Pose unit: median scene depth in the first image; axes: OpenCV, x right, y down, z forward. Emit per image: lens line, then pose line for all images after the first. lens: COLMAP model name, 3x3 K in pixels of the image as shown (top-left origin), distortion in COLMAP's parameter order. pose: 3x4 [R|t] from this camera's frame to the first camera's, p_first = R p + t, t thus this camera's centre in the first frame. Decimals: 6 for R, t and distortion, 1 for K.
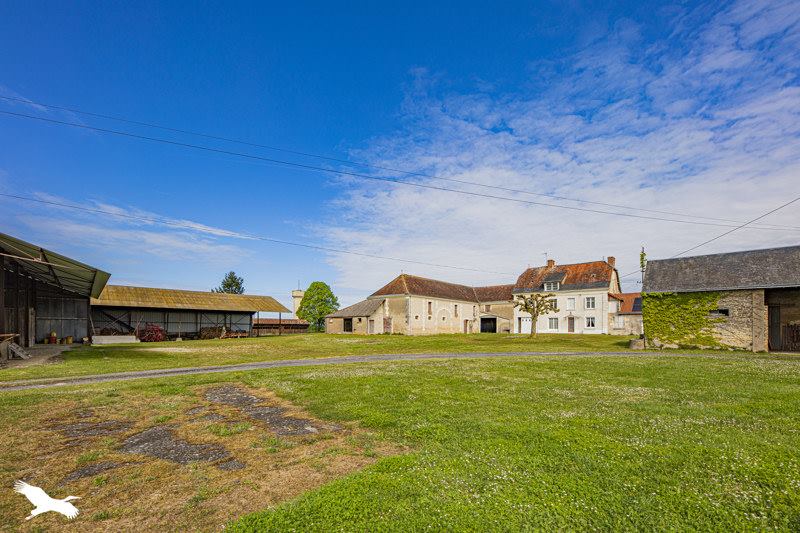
lens RADIAL K [[323.9, 0, 400.0], [0, 323.9, 266.5], [0, 0, 1]] dist [-0.000535, -0.000110]
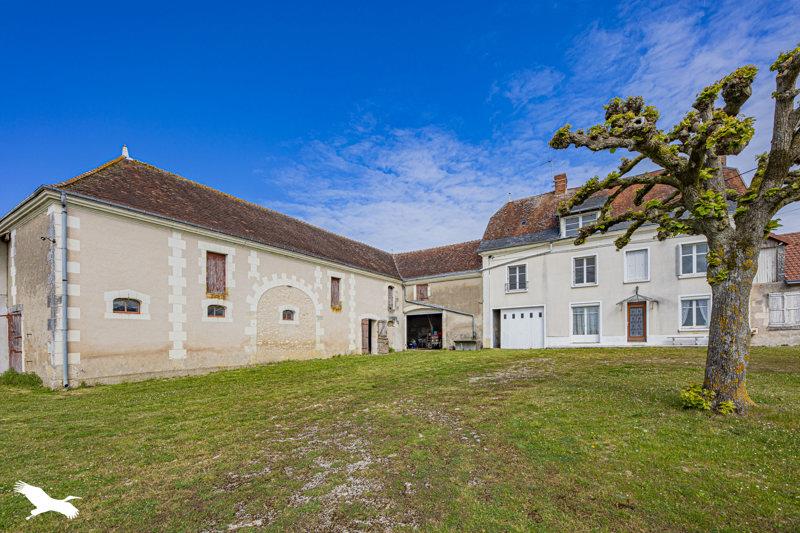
lens RADIAL K [[323.9, 0, 400.0], [0, 323.9, 266.5], [0, 0, 1]] dist [-0.000535, -0.000110]
pose [[0.982685, 0.005573, 0.185198, 0.172856], [0.000329, 0.999493, -0.031822, 0.115829], [-0.185282, 0.031332, 0.982186, 0.619826]]
